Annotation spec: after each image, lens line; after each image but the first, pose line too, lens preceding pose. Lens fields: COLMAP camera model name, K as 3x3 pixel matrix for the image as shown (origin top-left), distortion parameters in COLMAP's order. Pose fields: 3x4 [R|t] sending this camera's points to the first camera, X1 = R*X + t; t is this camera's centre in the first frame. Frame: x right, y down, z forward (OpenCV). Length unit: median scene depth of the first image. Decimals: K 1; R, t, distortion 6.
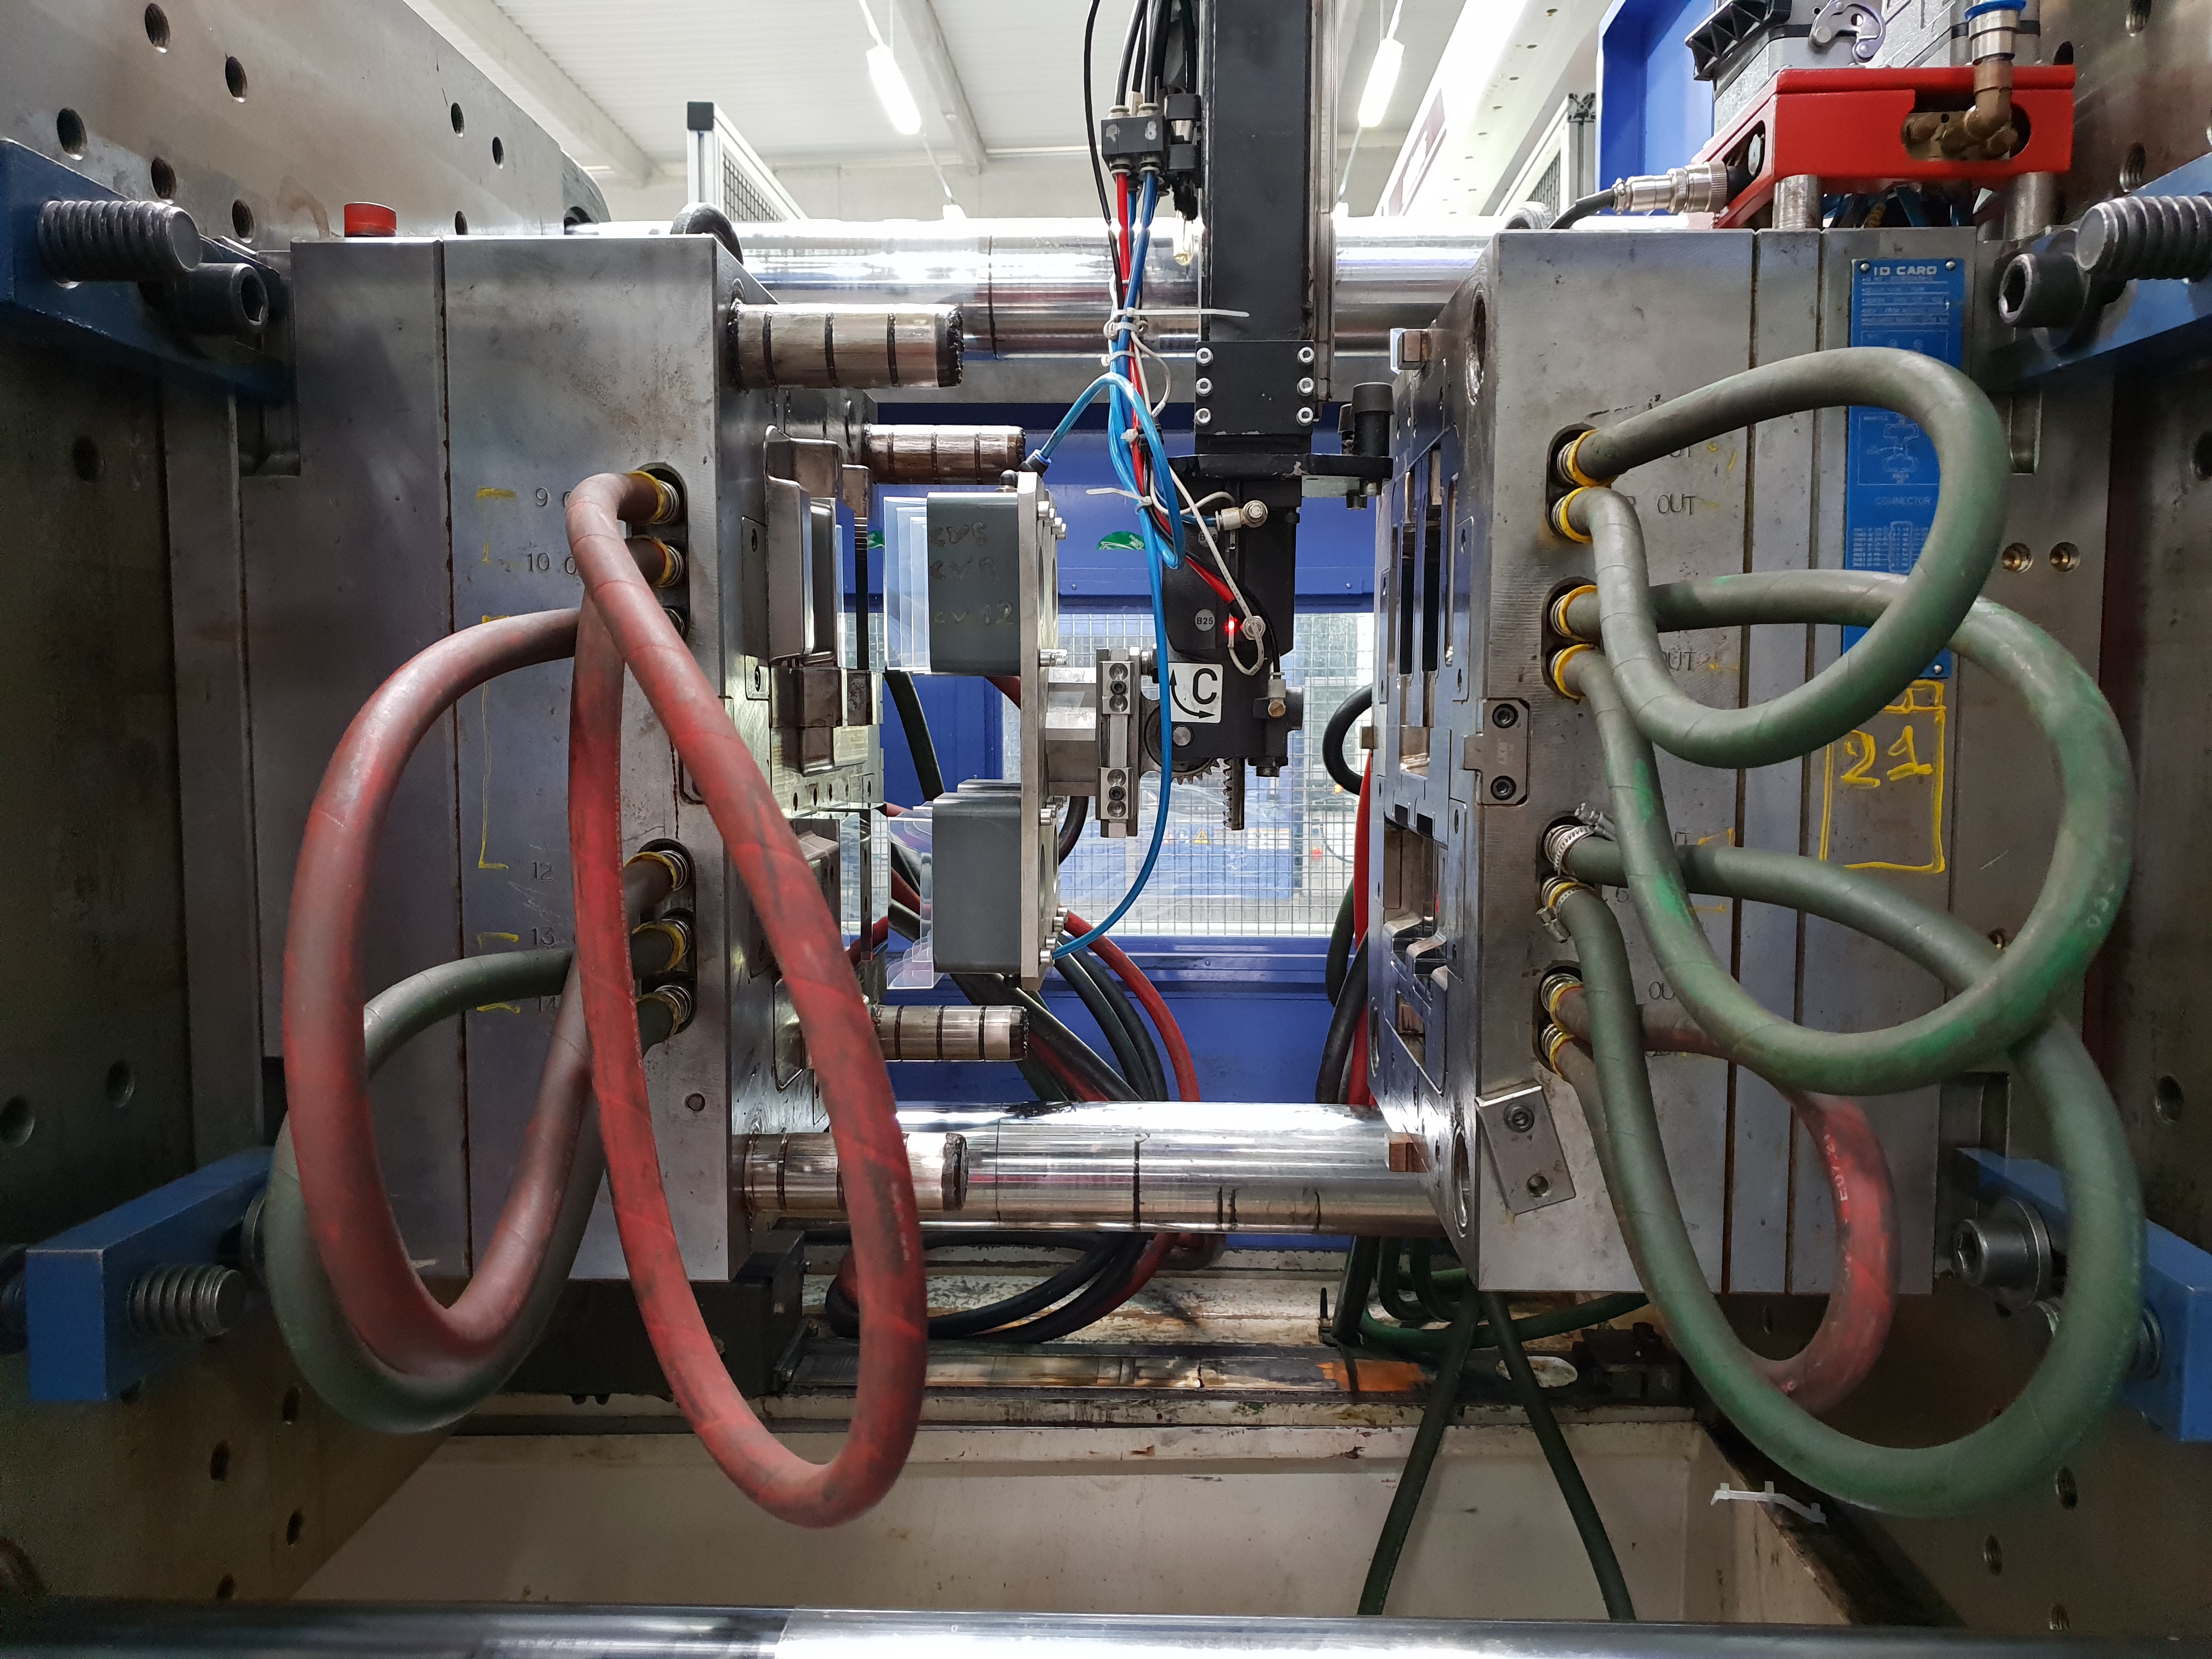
lens RADIAL K [[1708.3, 0, 1111.1], [0, 1708.3, 832.7], [0, 0, 1]] dist [-0.000523, -0.001522]
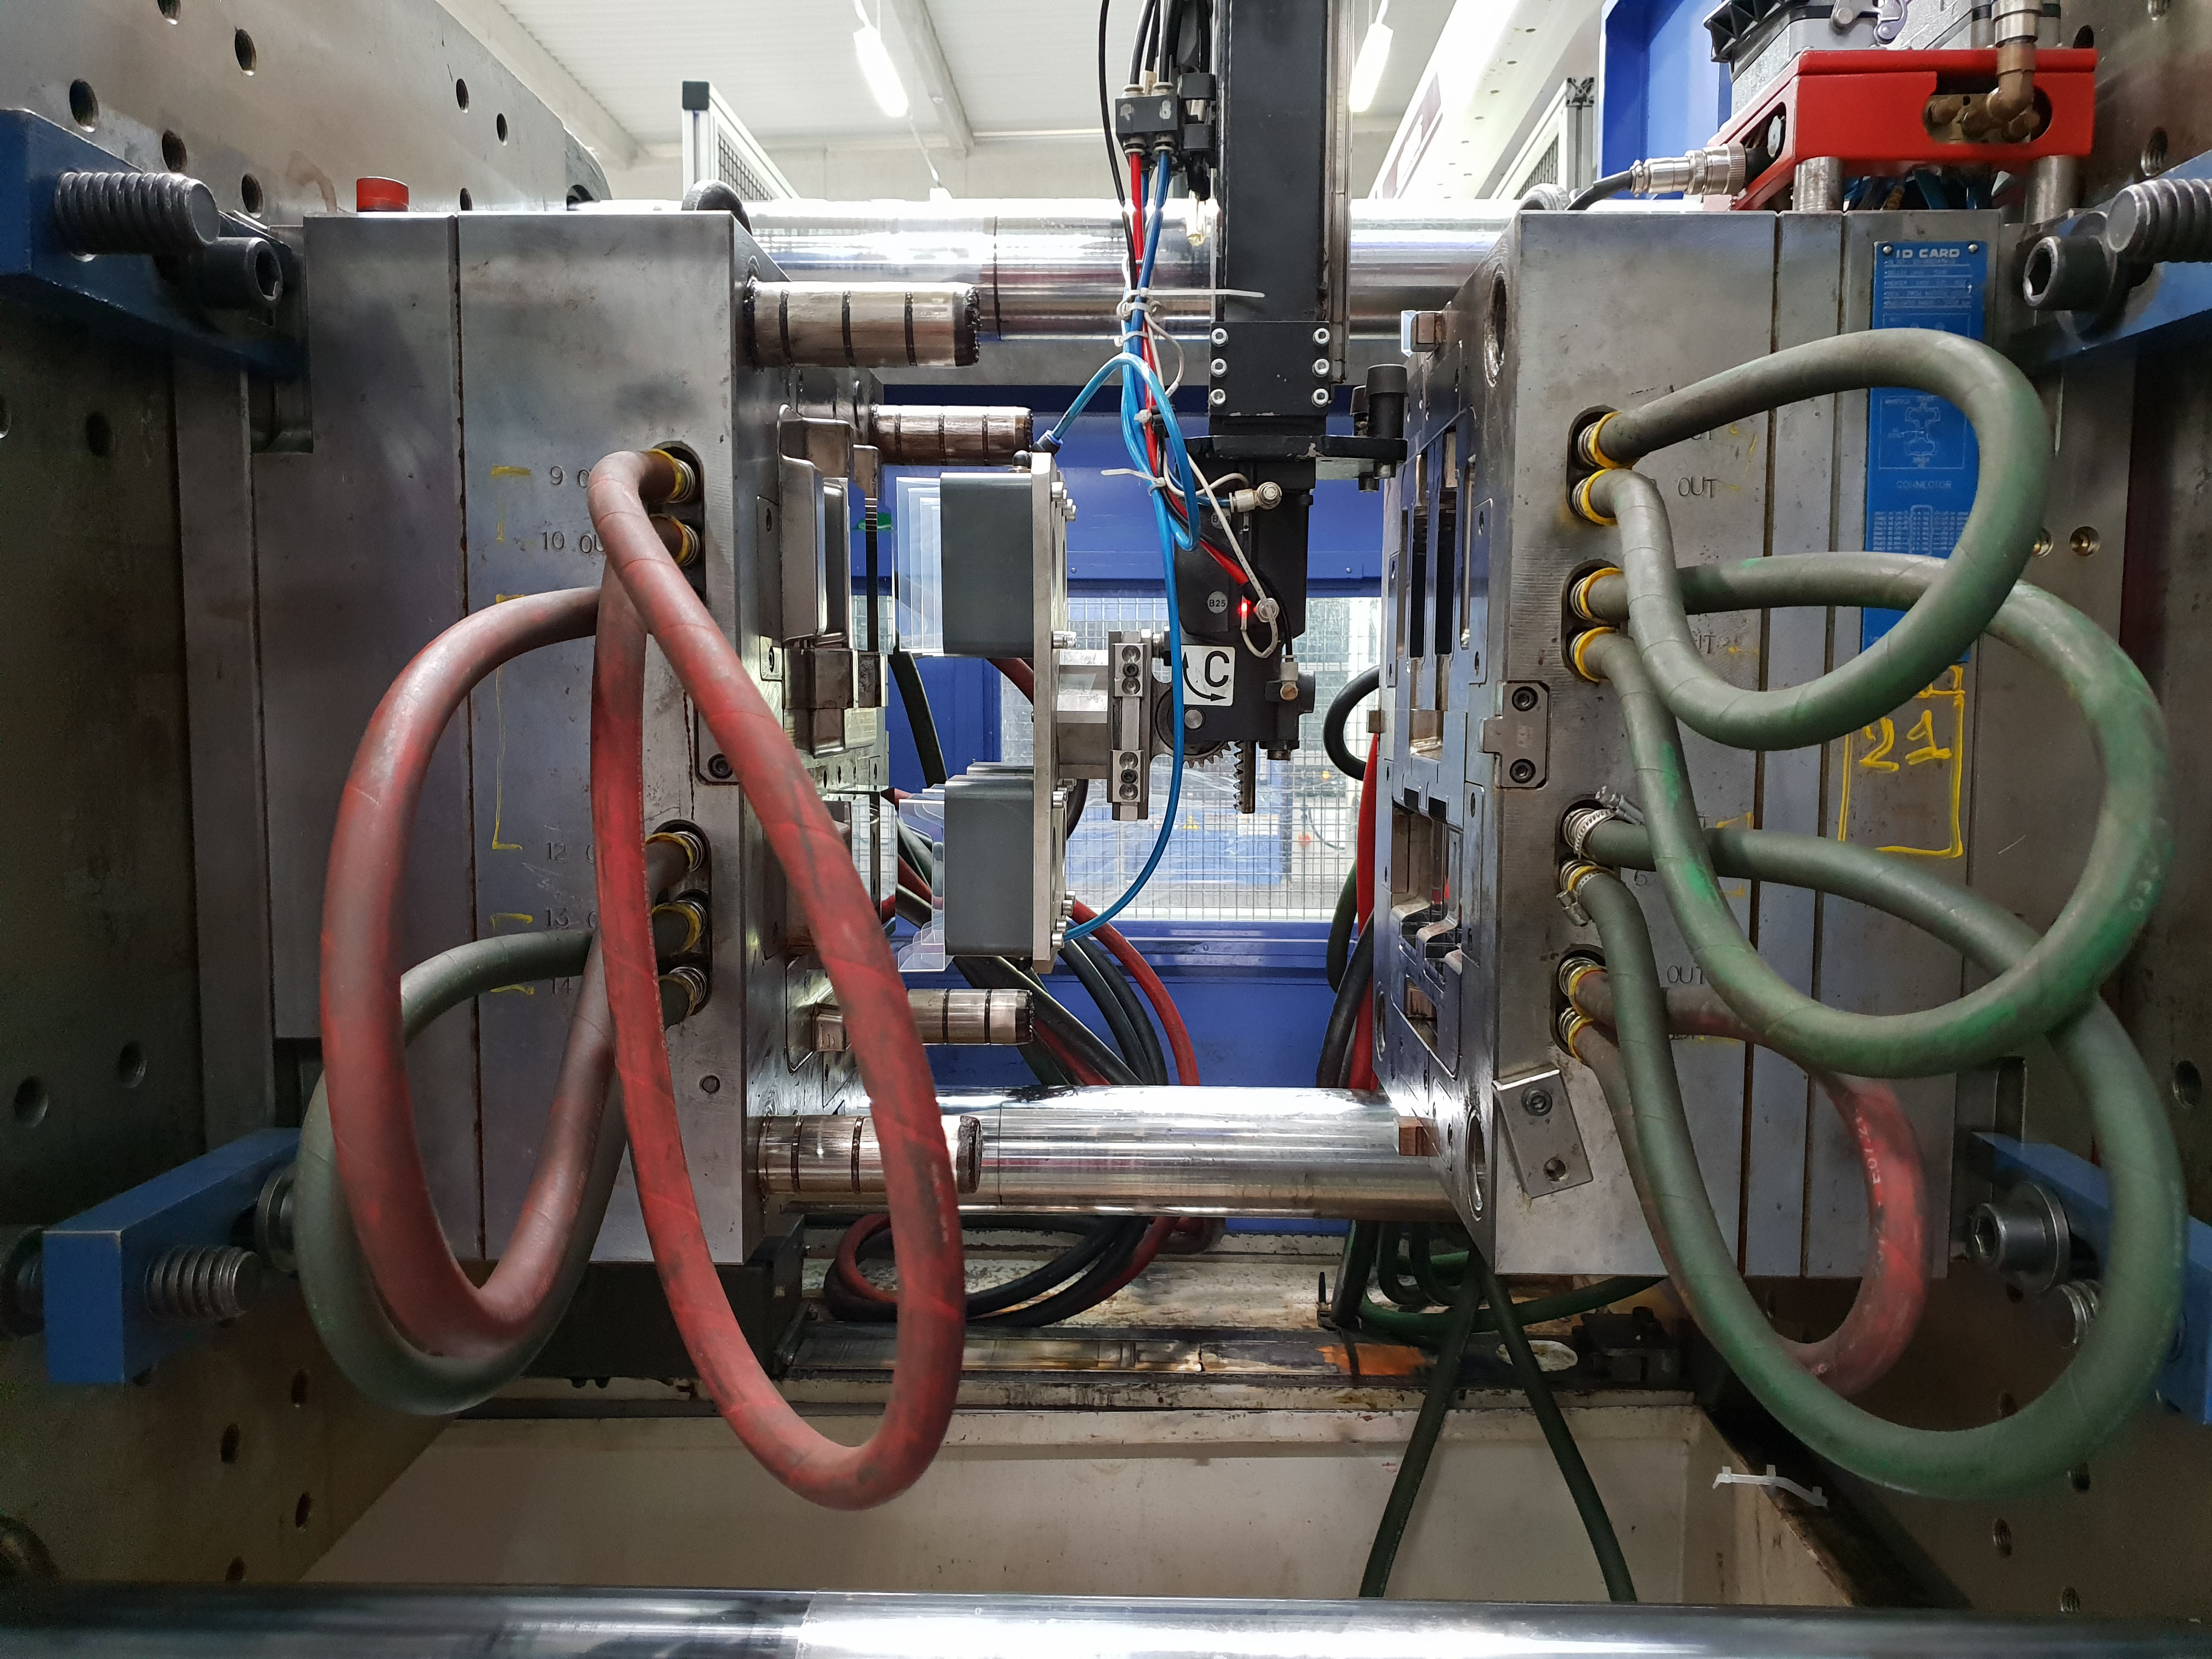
lens RADIAL K [[1707.7, 0, 1106.0], [0, 1707.7, 829.5], [0, 0, 1]] dist [0.000396, -0.003687]
pose [[0.999975, 0.002765, 0.006474, -0.016583], [-0.002806, 0.999976, 0.006374, 0.001830], [-0.006456, -0.006392, 0.999959, 0.003236]]
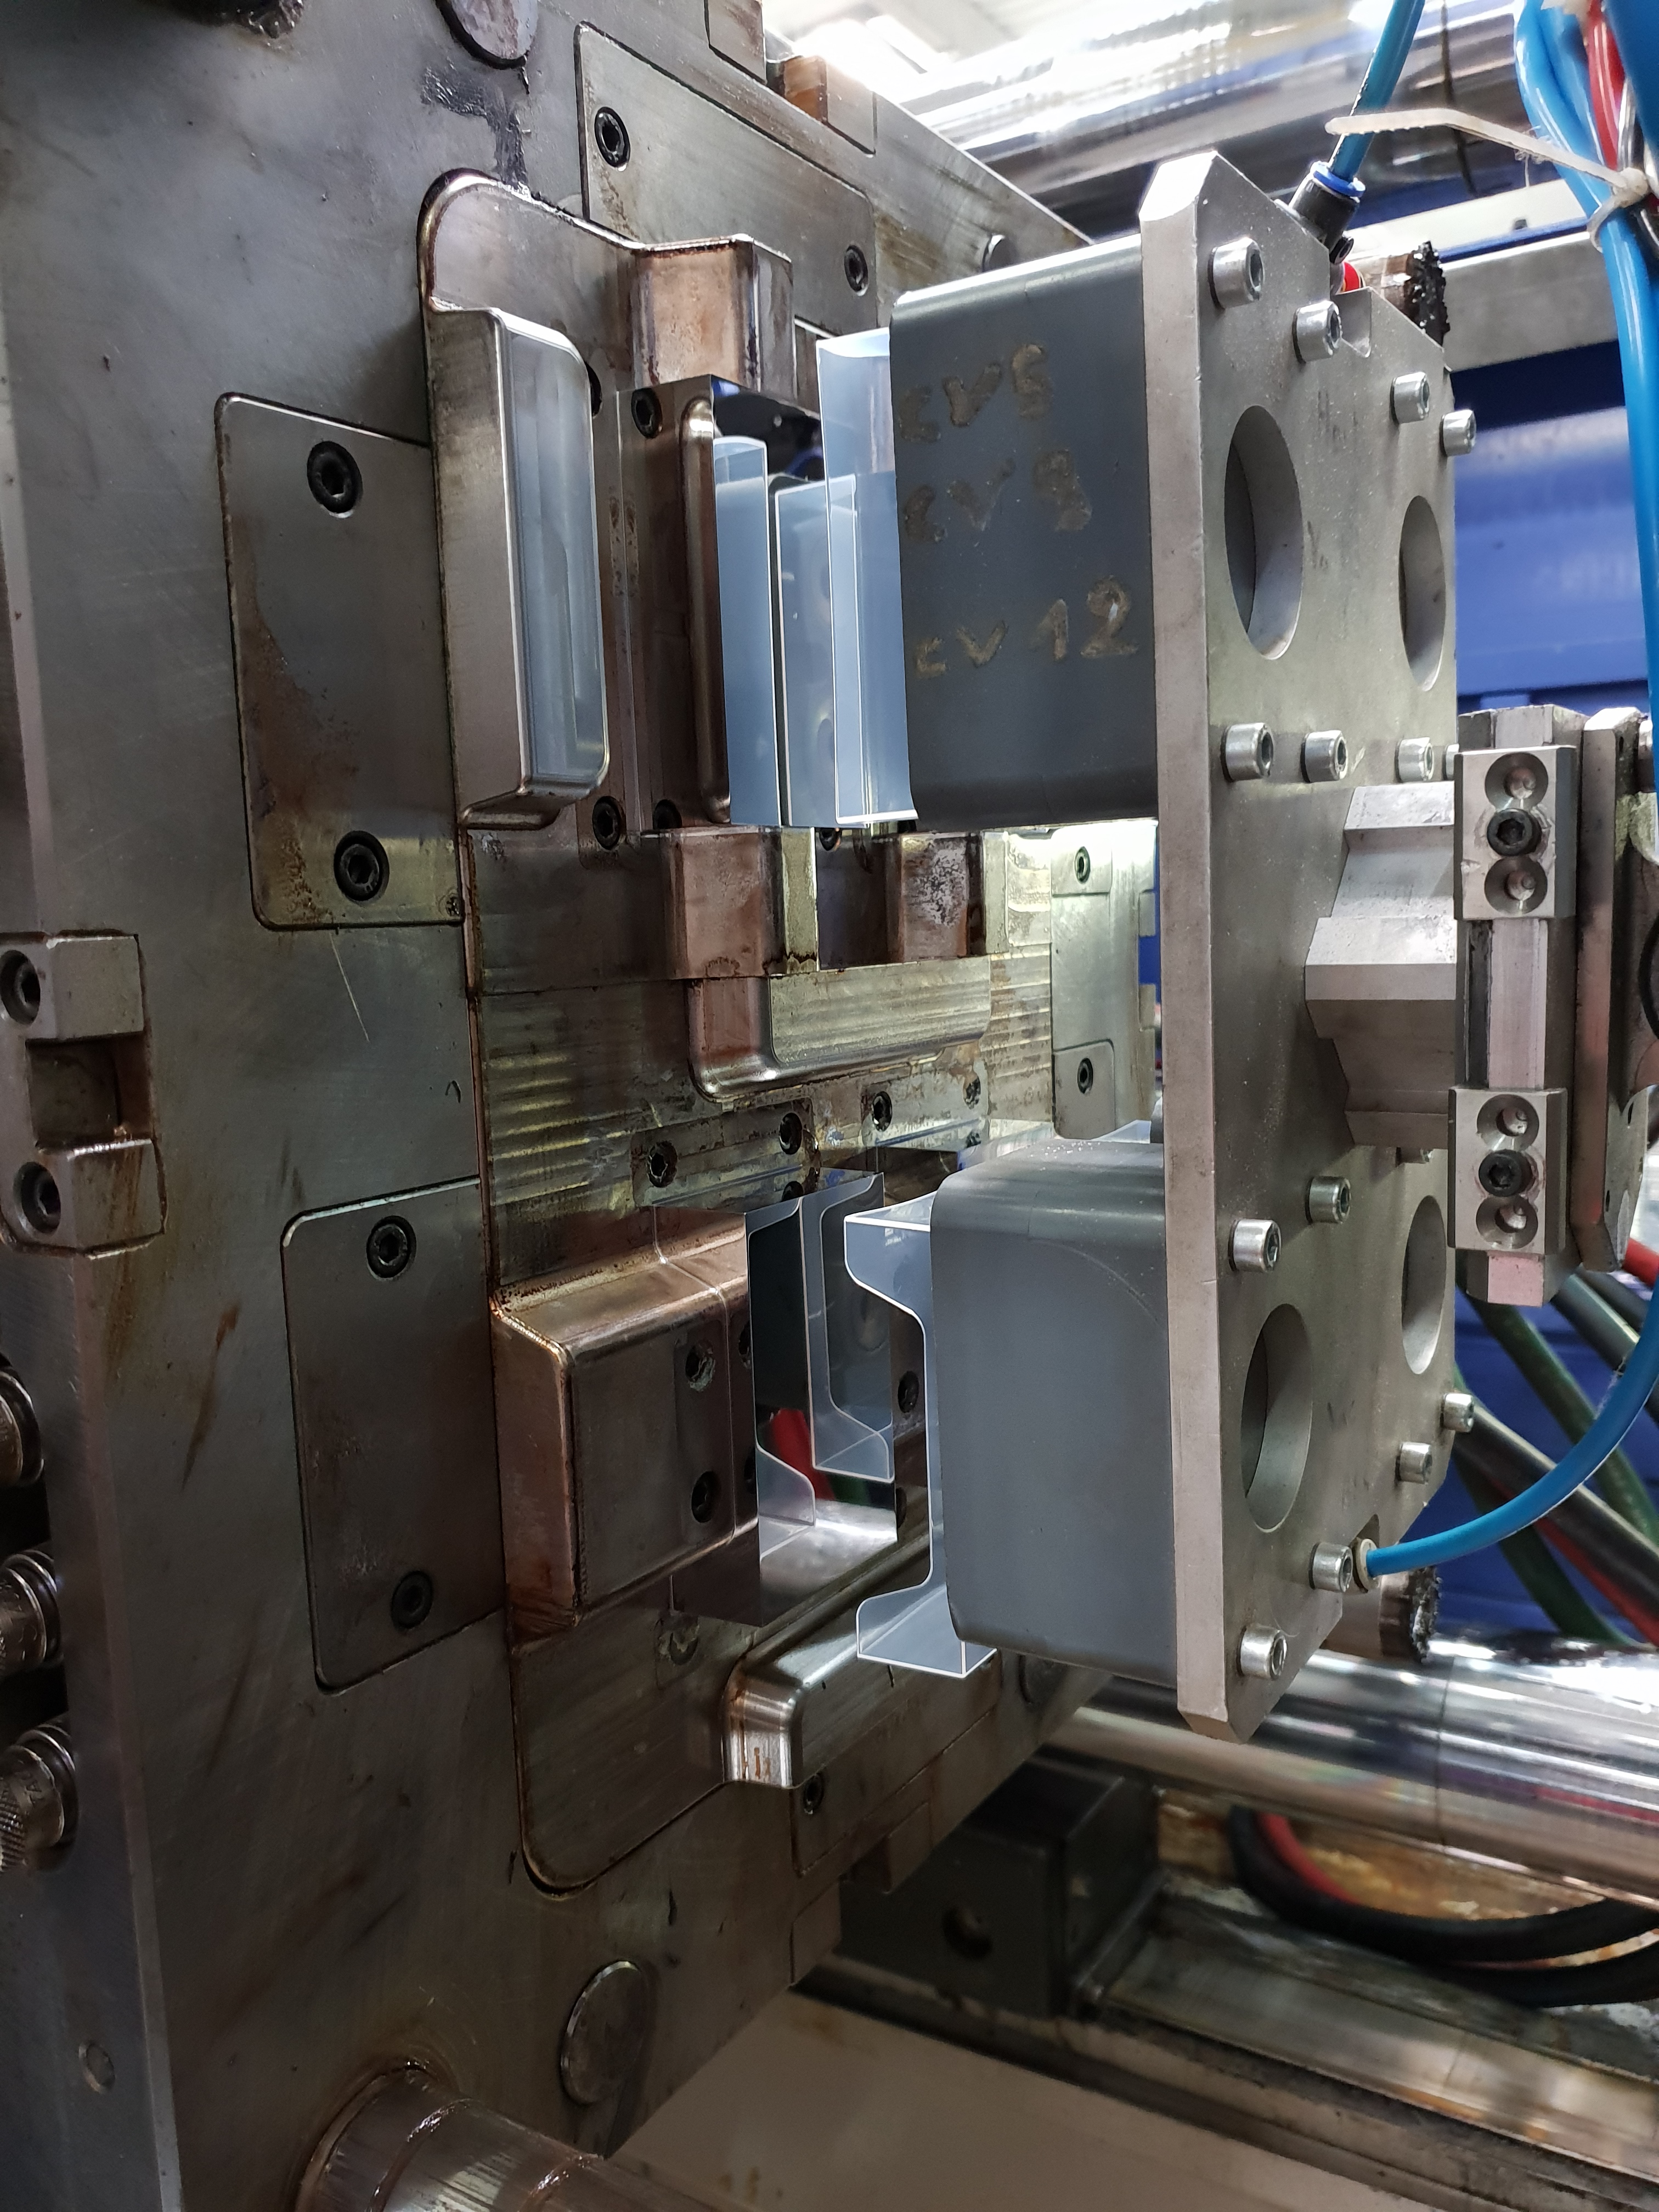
lens RADIAL K [[1708.3, 0, 832.1], [0, 1708.3, 1114.2], [0, 0, 1]] dist [-0.000523, -0.001522]
pose [[0.857763, 0.022608, -0.513548, 0.058563], [0.007175, 0.998408, 0.055938, -0.052803], [0.513996, -0.051666, 0.856235, 0.675931]]
